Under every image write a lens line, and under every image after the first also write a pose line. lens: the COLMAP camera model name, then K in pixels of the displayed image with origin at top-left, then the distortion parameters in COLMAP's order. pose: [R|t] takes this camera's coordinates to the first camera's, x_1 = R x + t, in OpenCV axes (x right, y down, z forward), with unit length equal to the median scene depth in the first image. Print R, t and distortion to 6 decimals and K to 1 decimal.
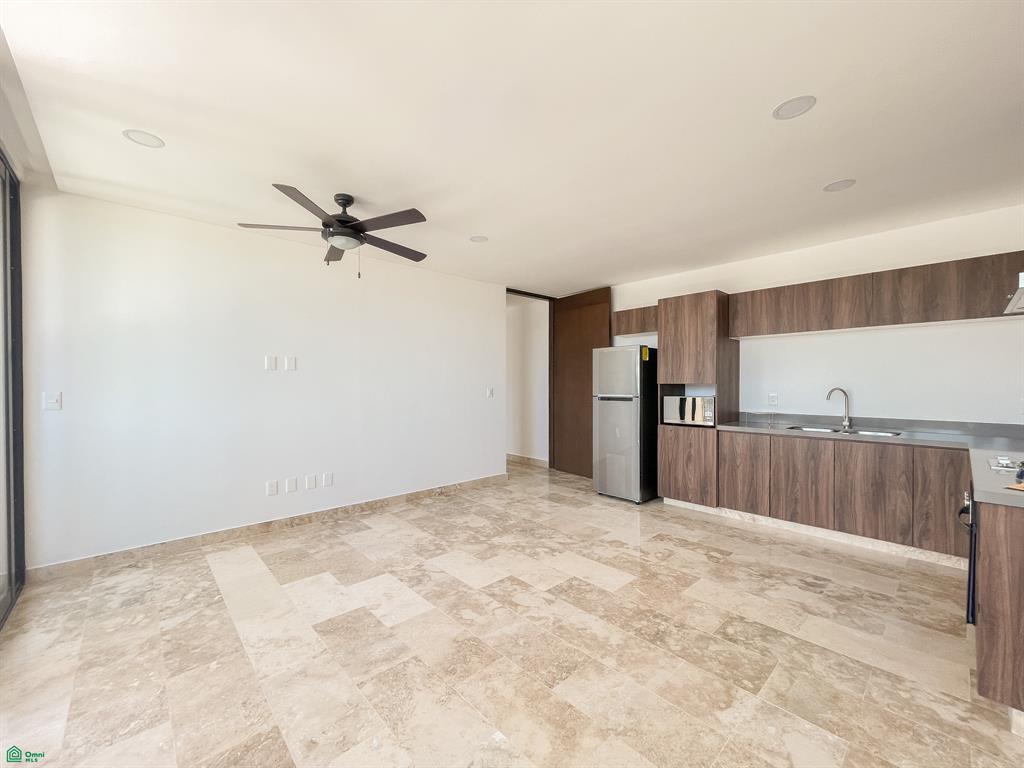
lens RADIAL K [[413.3, 0, 504.6], [0, 413.3, 387.8], [0, 0, 1]] dist [-0.002106, 0.000522]
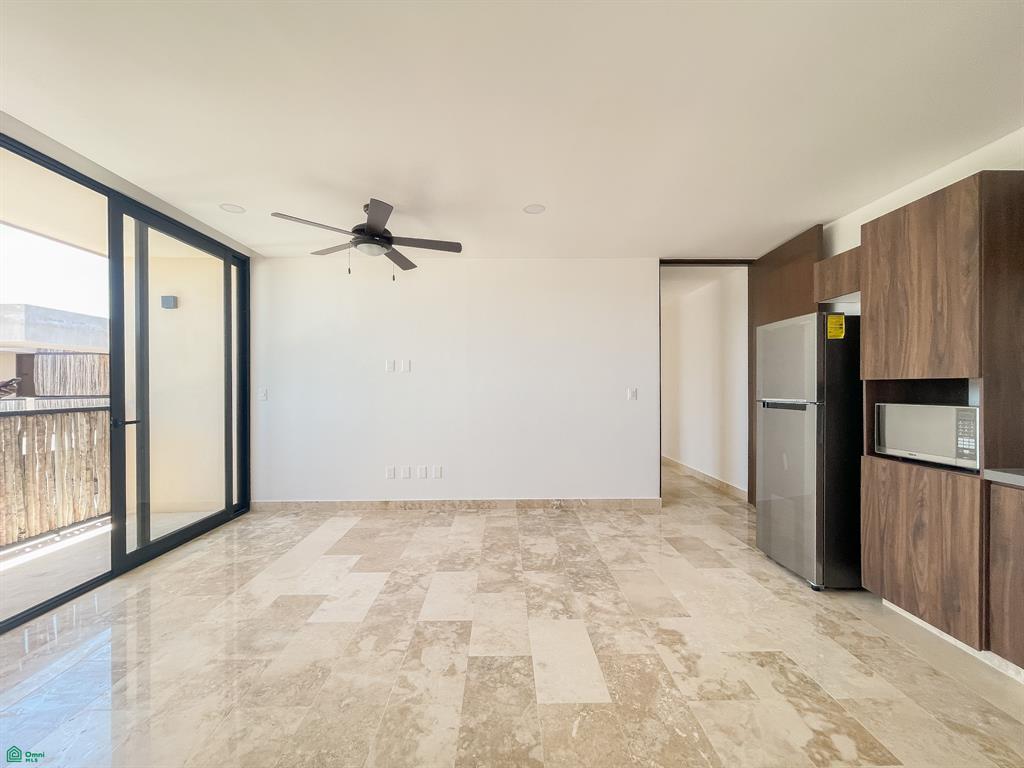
lens RADIAL K [[413.3, 0, 508.7], [0, 413.3, 388.2], [0, 0, 1]] dist [-0.002106, 0.000522]
pose [[0.752014, 0.001946, -0.659145, 0.468063], [-0.005907, 0.999975, -0.003788, 0.007326], [0.659121, 0.006742, 0.752007, 0.352754]]
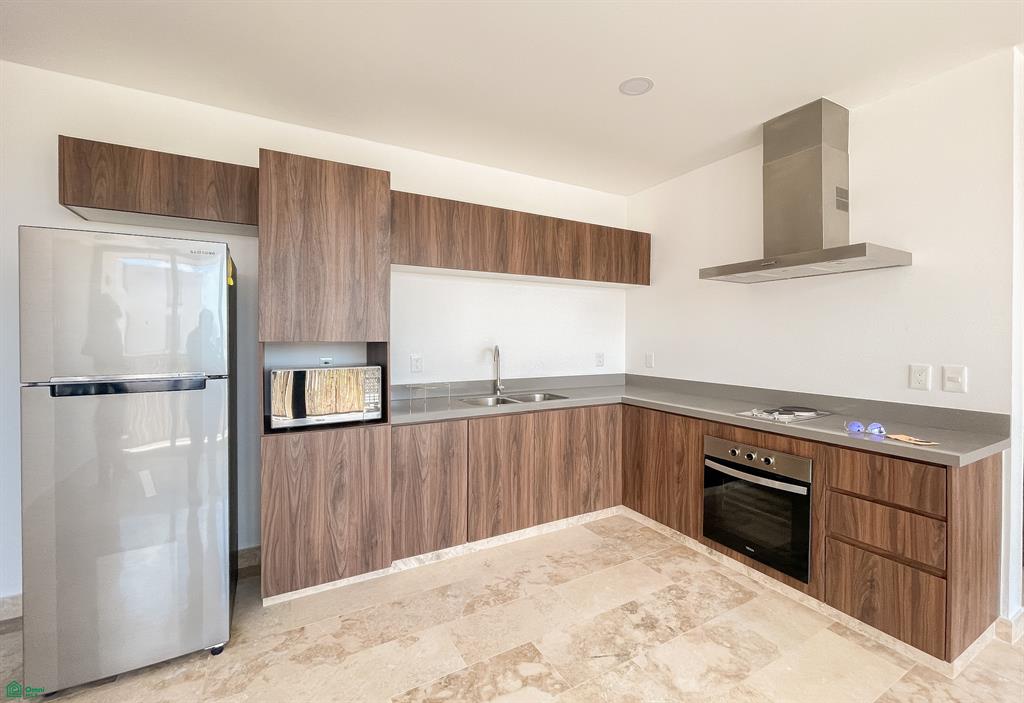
lens RADIAL K [[442.5, 0, 522.1], [0, 442.5, 341.7], [0, 0, 1]] dist [0.004216, -0.000431]
pose [[0.208954, -0.005750, 0.977909, -0.032679], [0.011257, 0.999931, 0.003474, -0.010912], [-0.977861, 0.010282, 0.209004, 0.780110]]
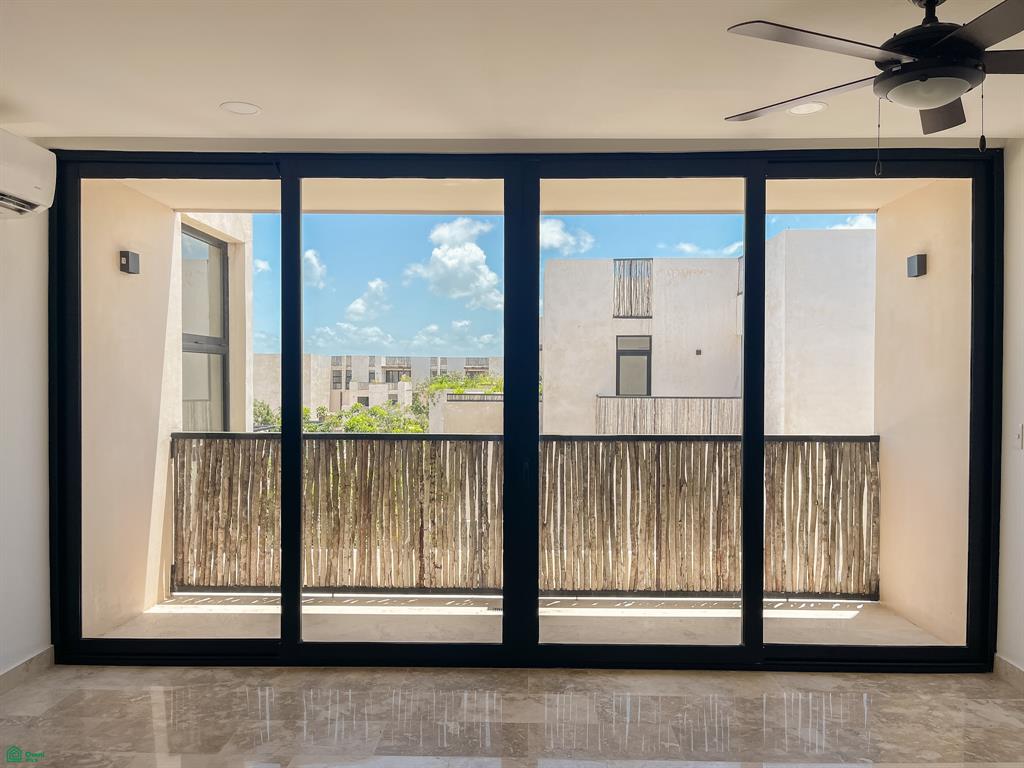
lens RADIAL K [[767.5, 0, 505.9], [0, 767.5, 391.4], [0, 0, 1]] dist [0.058940, -0.056202]
pose [[-0.678043, 0.011675, -0.734930, 0.383705], [-0.008310, 0.999688, 0.023548, -0.052816], [0.734975, 0.022074, -0.677735, 0.990915]]
